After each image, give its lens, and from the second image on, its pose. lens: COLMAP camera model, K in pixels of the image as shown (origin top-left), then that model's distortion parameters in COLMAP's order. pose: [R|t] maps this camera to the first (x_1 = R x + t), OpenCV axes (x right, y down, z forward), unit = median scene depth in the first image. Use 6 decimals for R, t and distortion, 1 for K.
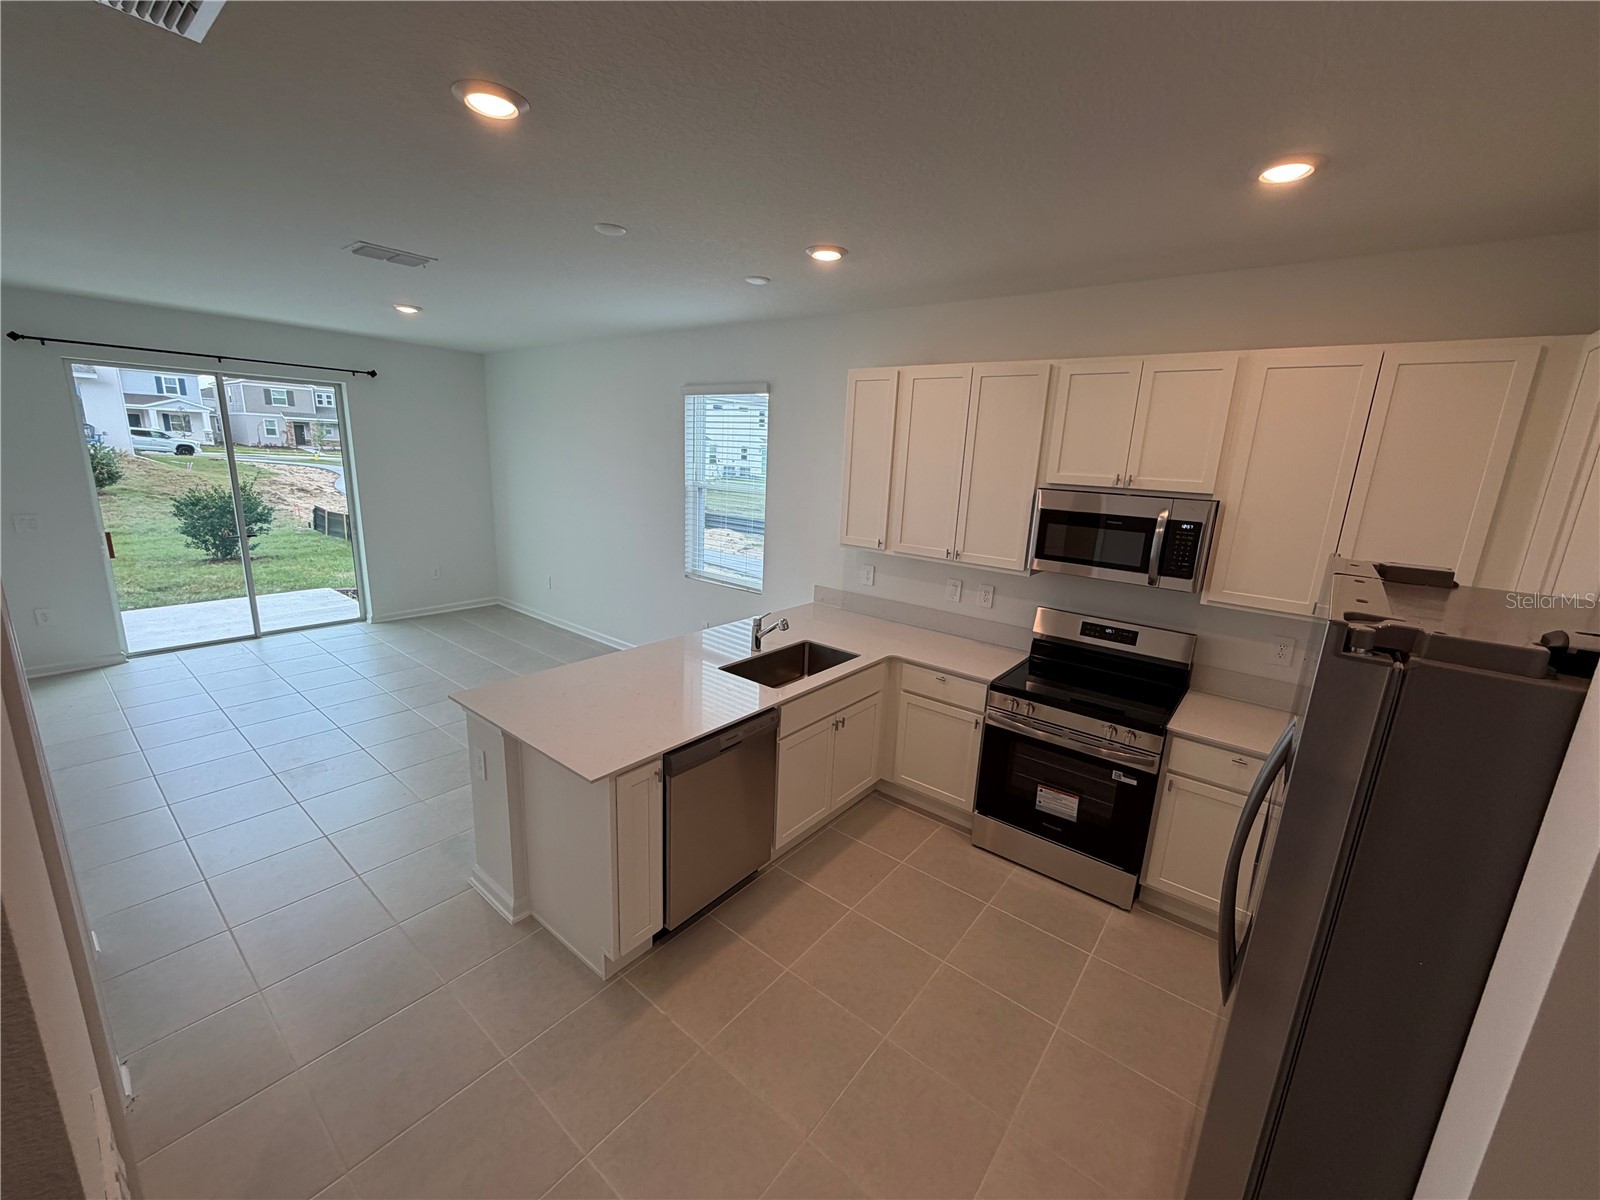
lens RADIAL K [[634.9, 0, 799.6], [0, 634.9, 598.2], [0, 0, 1]] dist [-0.000165, 0.000113]
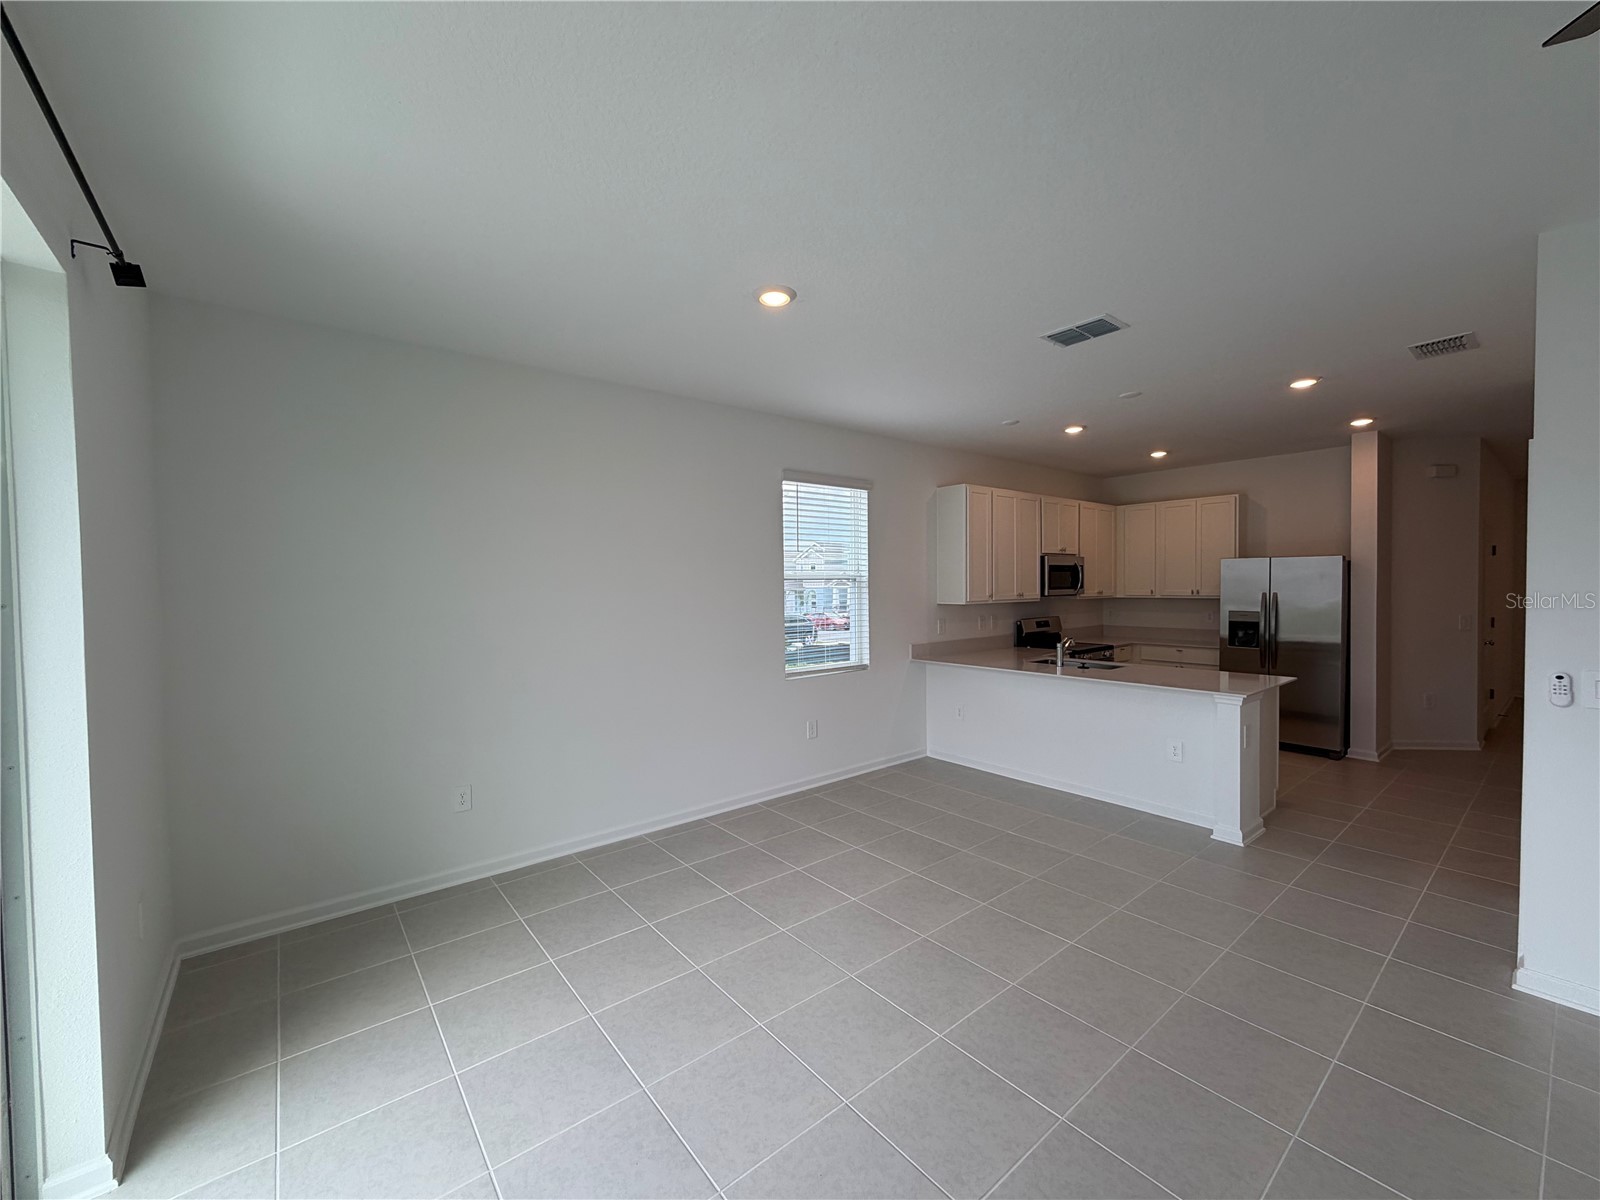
lens RADIAL K [[639.2, 0, 795.6], [0, 639.2, 596.7], [0, 0, 1]] dist [-0.000178, 0.000264]
pose [[0.214786, -0.070477, 0.974115, -1.796998], [0.242093, 0.970108, 0.016807, -0.274468], [-0.946181, 0.232216, 0.225427, 1.333606]]
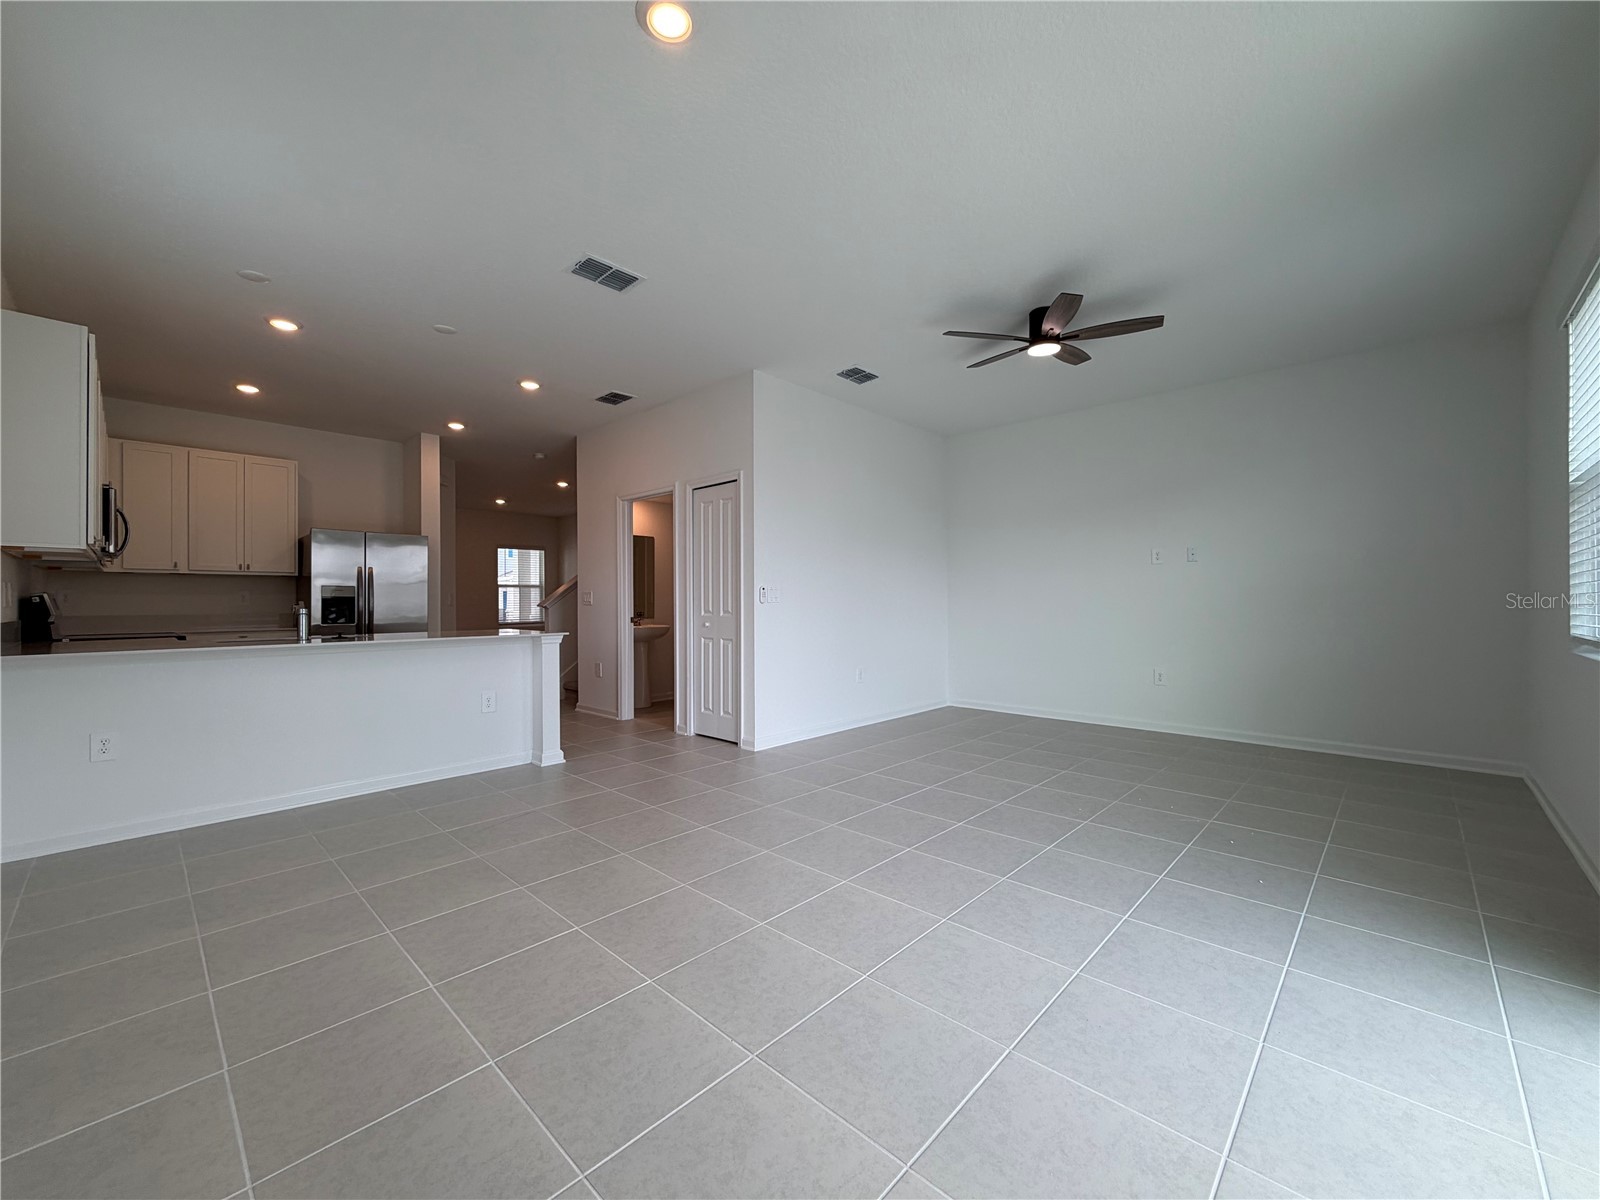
lens RADIAL K [[640.8, 0, 800.0], [0, 640.8, 600.0], [0, 0, 1]] dist [-0.000005, 0.000059]
pose [[-0.995438, -0.042421, 0.085461, -1.099998], [-0.021997, 0.973630, 0.227071, -0.277789], [-0.092840, 0.224155, -0.970121, 2.165200]]
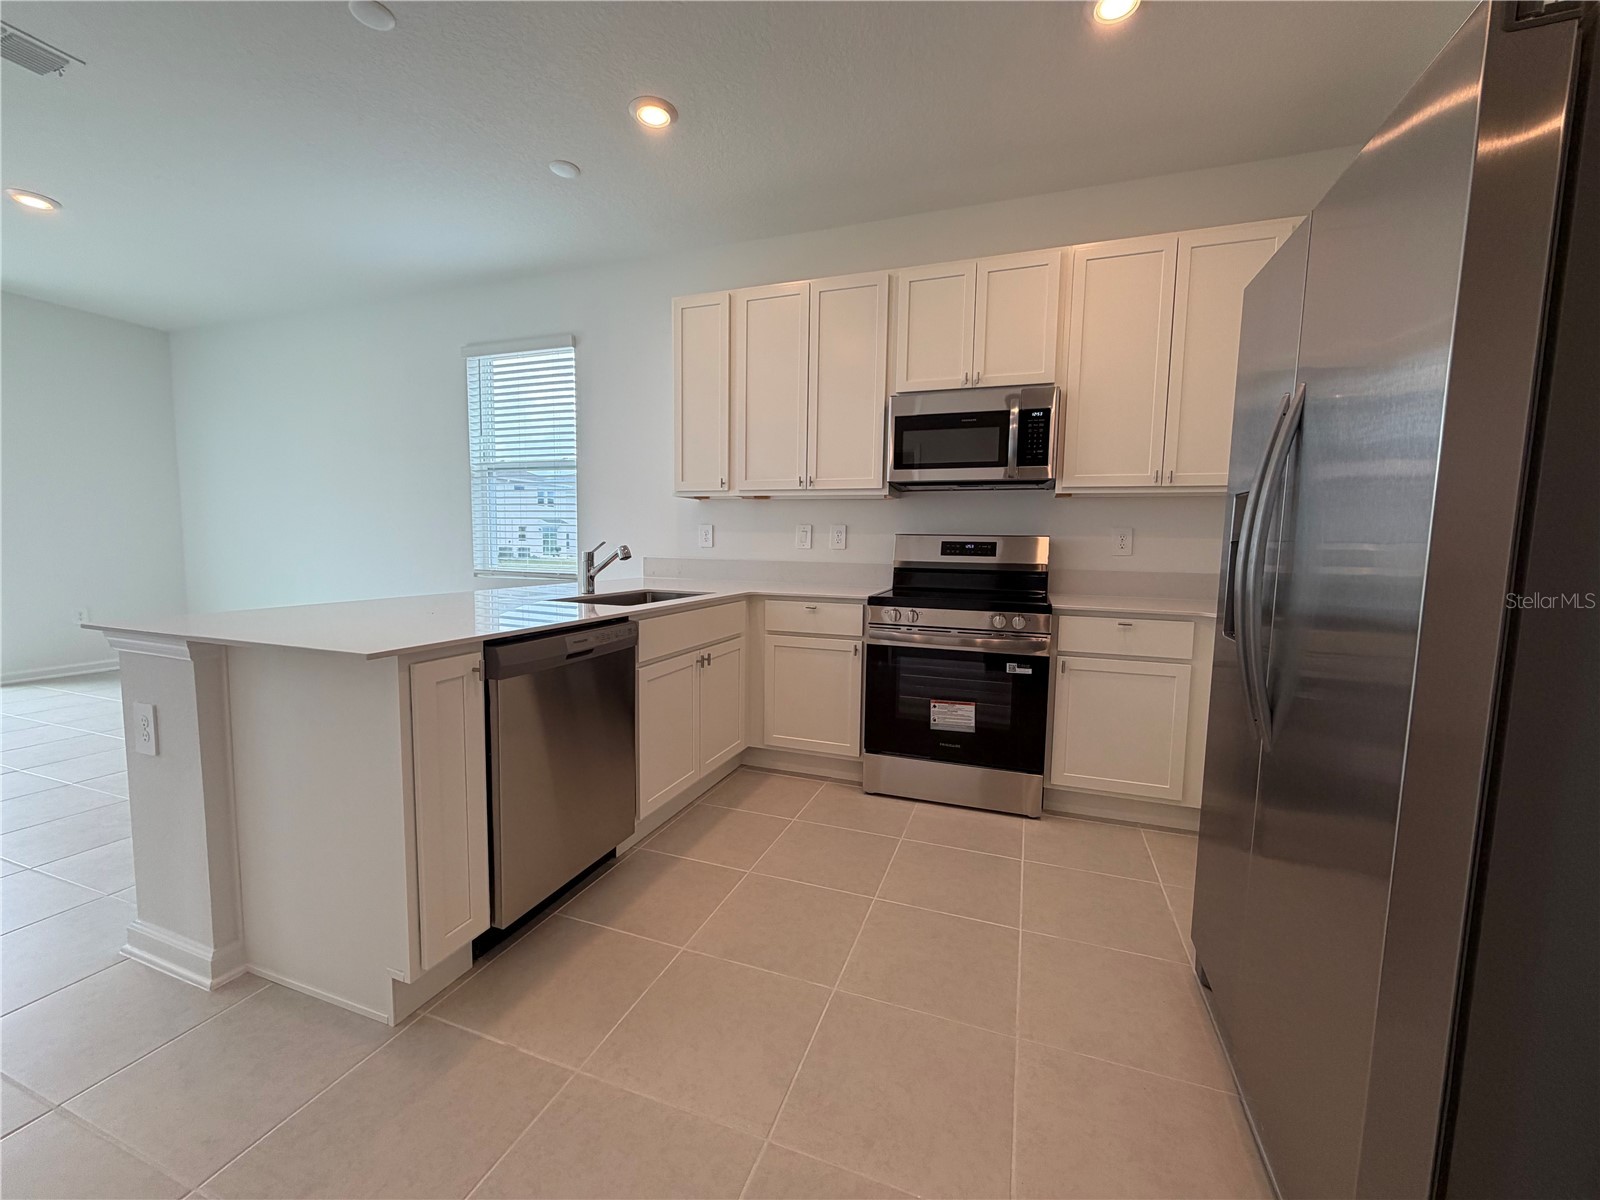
lens RADIAL K [[634.9, 0, 799.6], [0, 634.9, 598.2], [0, 0, 1]] dist [-0.000165, 0.000113]
pose [[0.946237, -0.058590, 0.318125, -0.078886], [0.098757, 0.988831, -0.111626, 0.224511], [-0.308032, 0.137042, 0.941454, 0.177990]]
